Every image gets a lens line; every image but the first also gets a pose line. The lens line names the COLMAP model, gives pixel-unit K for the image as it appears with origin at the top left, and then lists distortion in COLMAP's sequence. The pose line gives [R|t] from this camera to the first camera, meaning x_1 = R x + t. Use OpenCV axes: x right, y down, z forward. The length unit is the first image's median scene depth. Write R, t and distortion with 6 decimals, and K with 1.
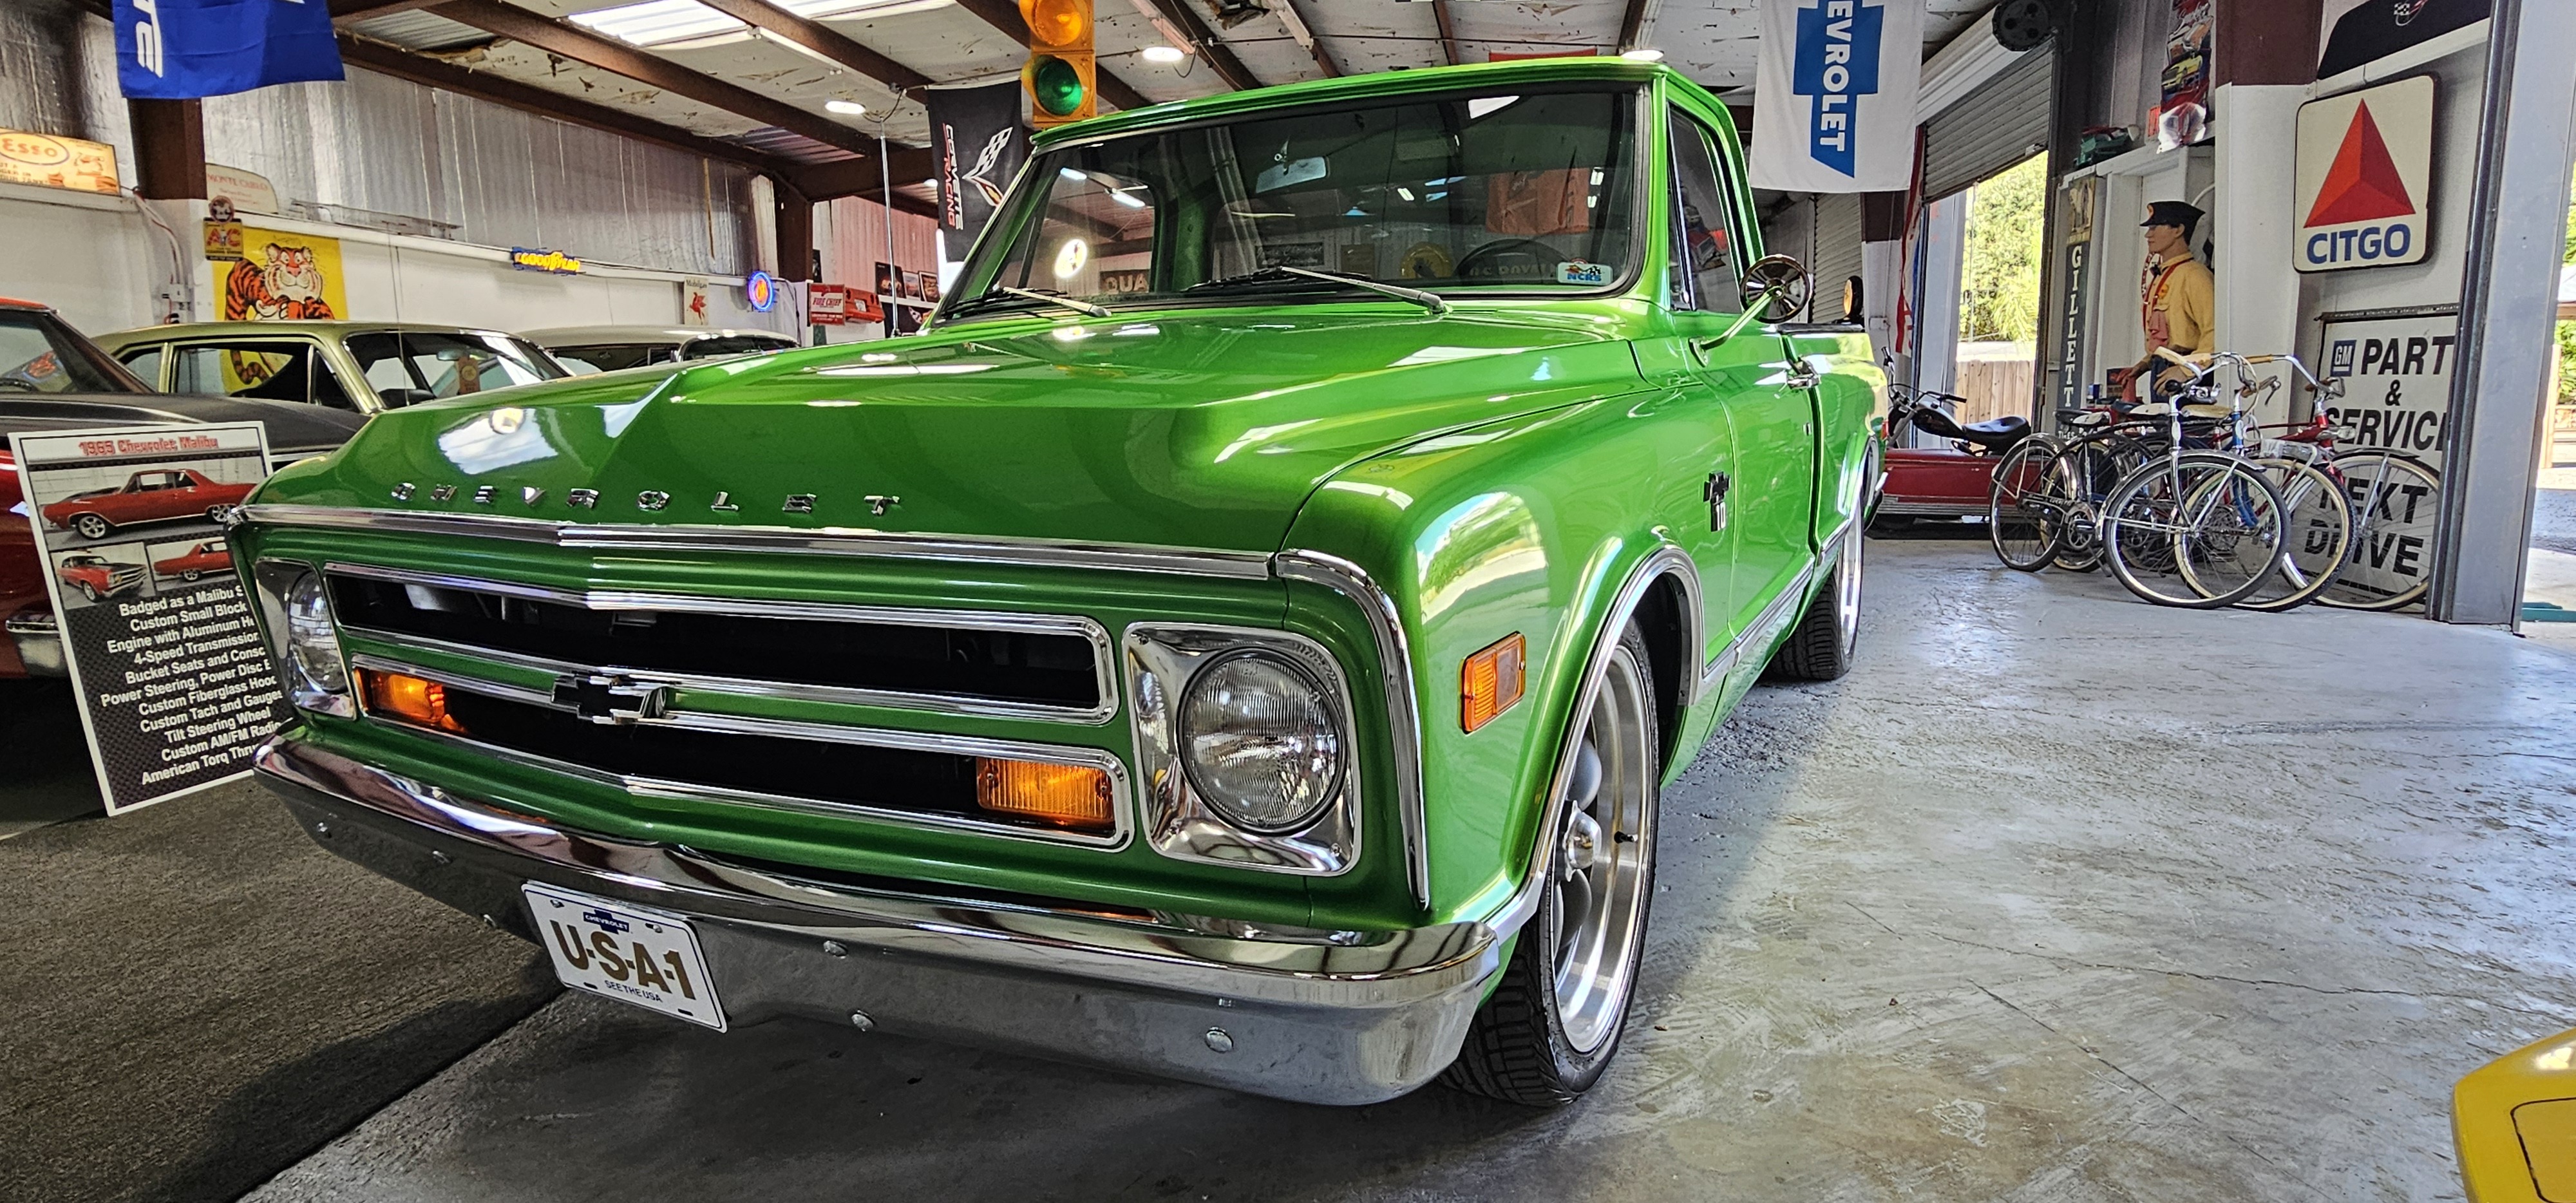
lens RADIAL K [[1387.5, 0, 1287.7], [0, 1387.5, 604.0], [0, 0, 1]] dist [-0.002067, -0.000832]
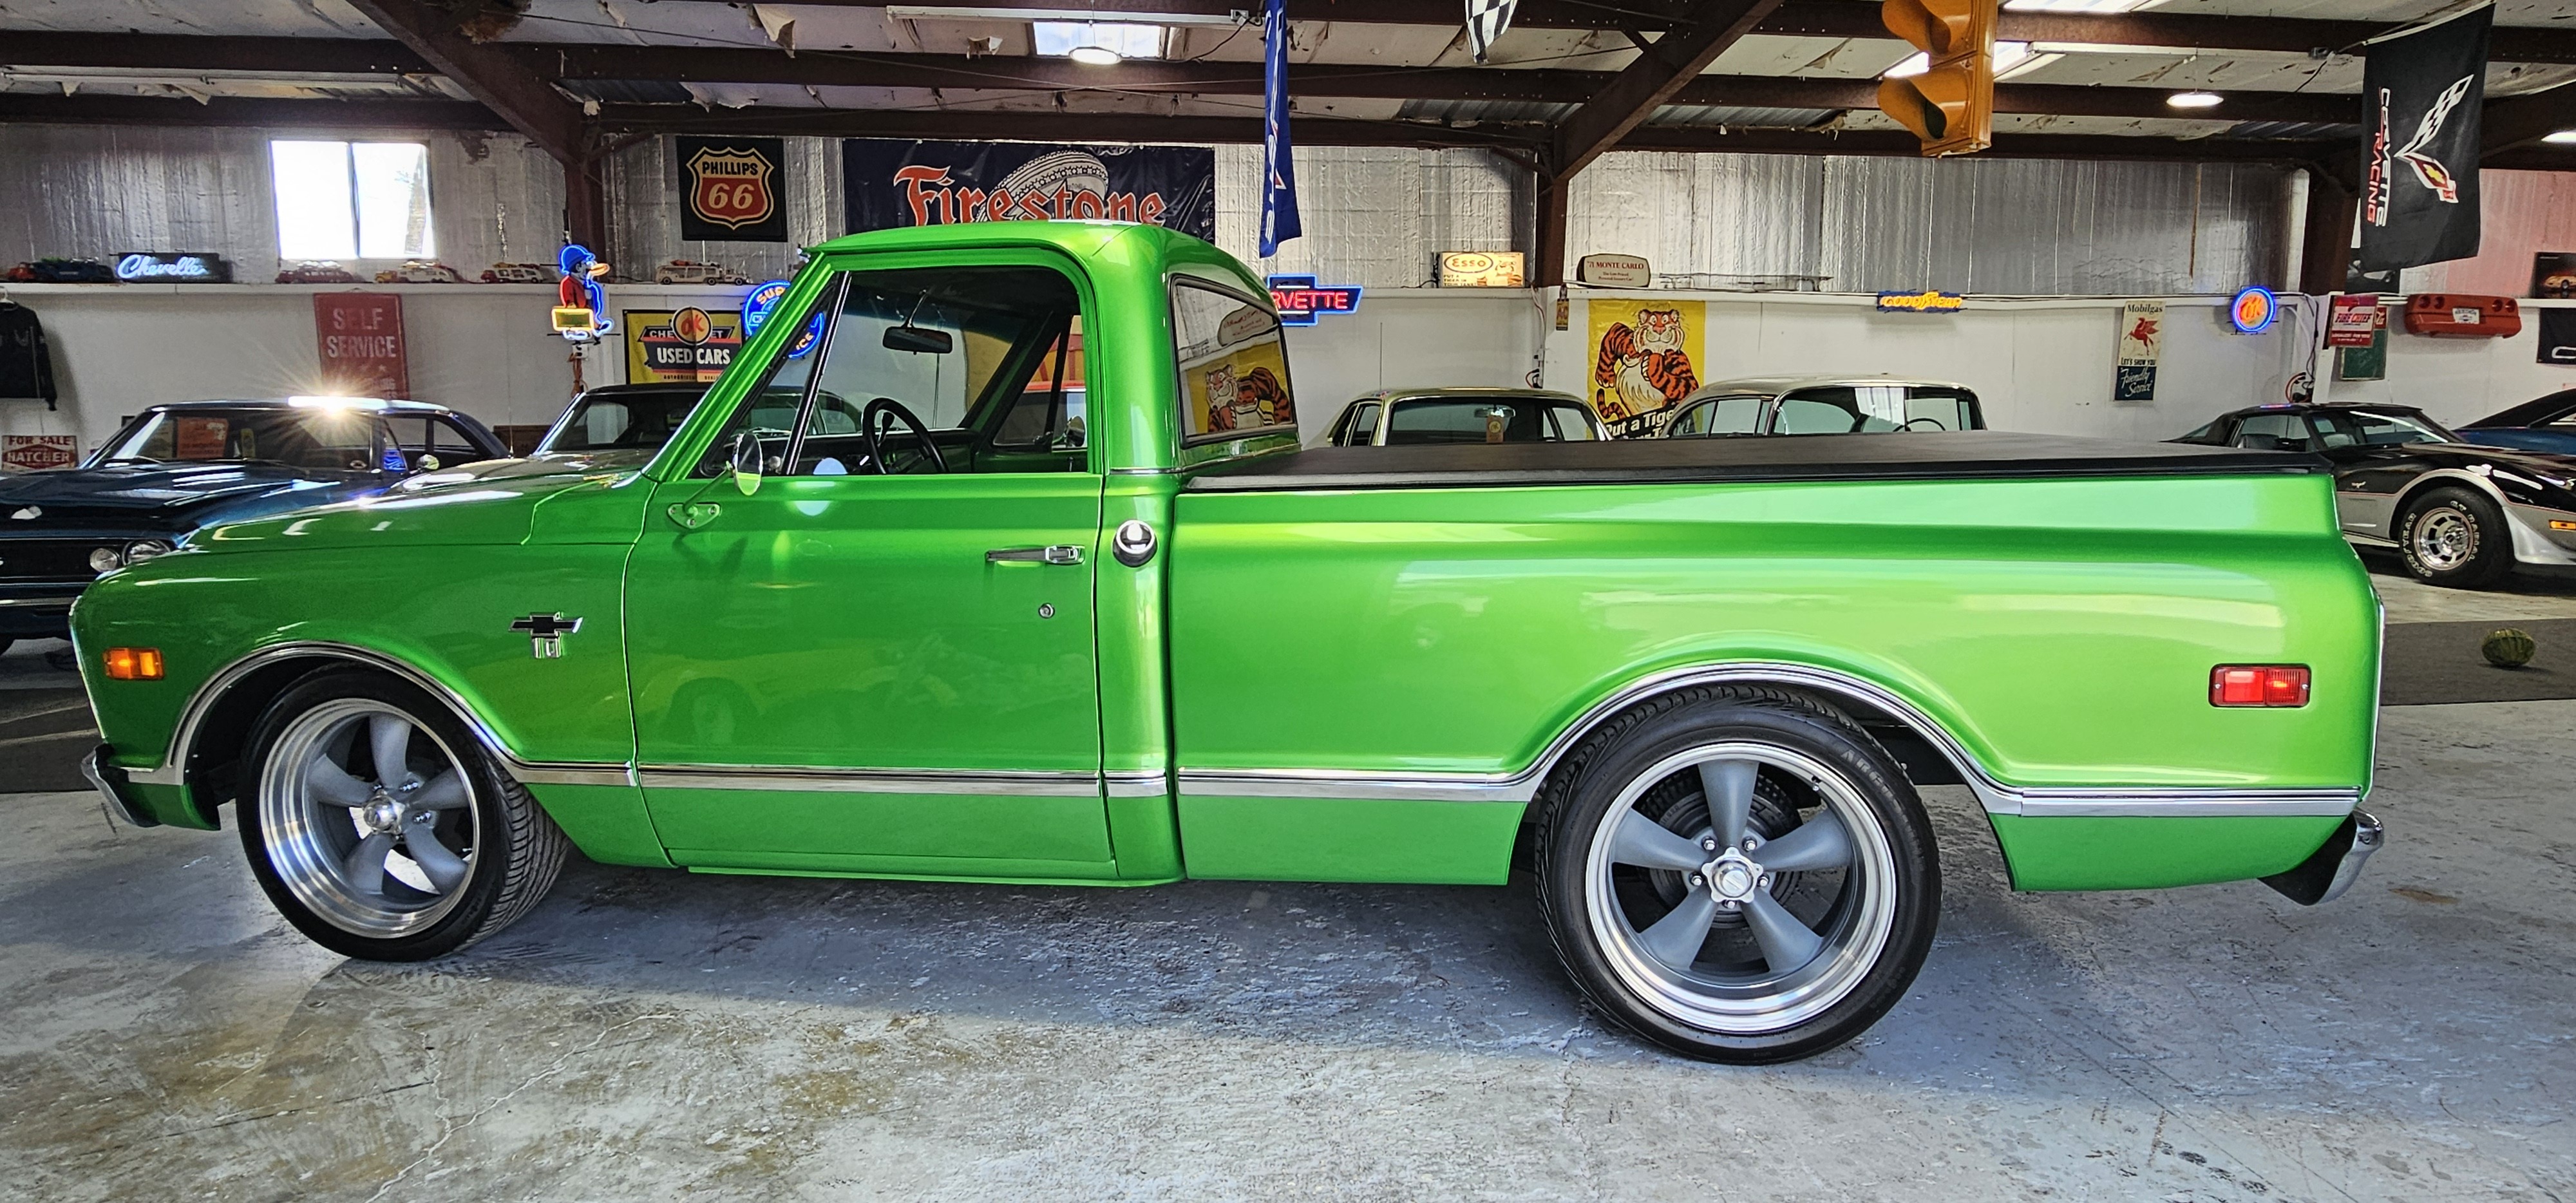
lens RADIAL K [[1387.5, 0, 1252.5], [0, 1387.5, 591.6], [0, 0, 1]] dist [-0.002067, -0.000832]
pose [[0.300648, 0.143819, -0.942829, 0.689736], [-0.151017, 0.983272, 0.101832, -0.138388], [0.941703, 0.111768, 0.317338, 0.486933]]
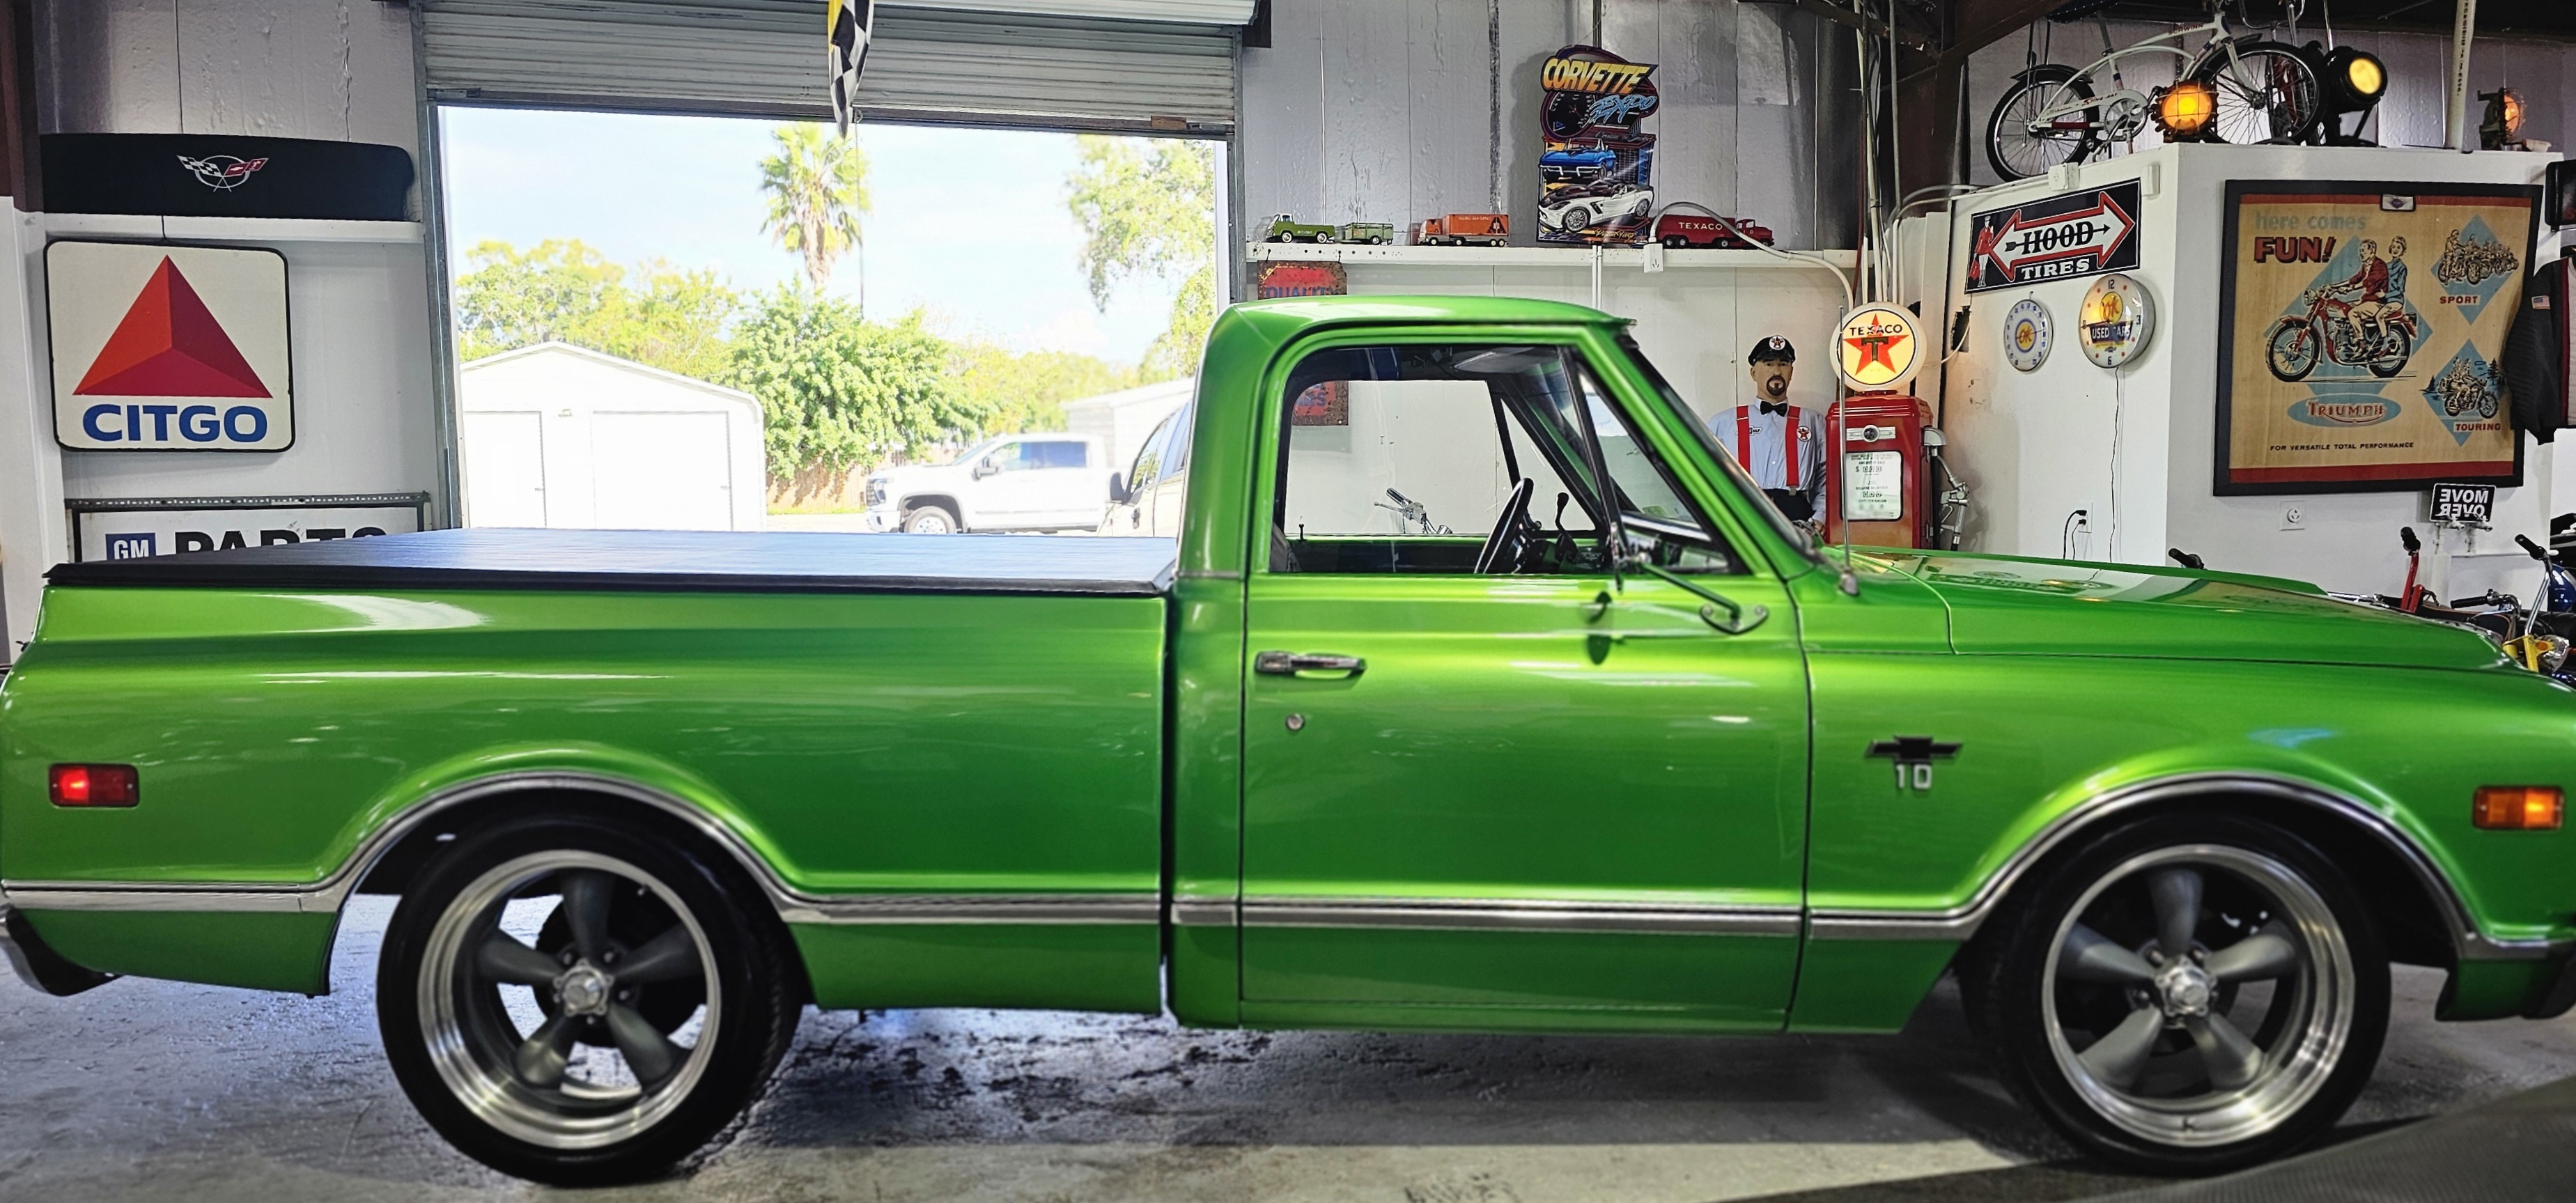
lens RADIAL K [[1894.4, 0, 1292.3], [0, 1894.4, 621.5], [0, 0, 1]] dist [0.065002, -0.057168]
pose [[-0.457506, -0.055608, 0.887466, -0.628426], [0.162766, 0.975943, 0.145061, -0.211472], [-0.874183, 0.210816, -0.437449, 0.995284]]
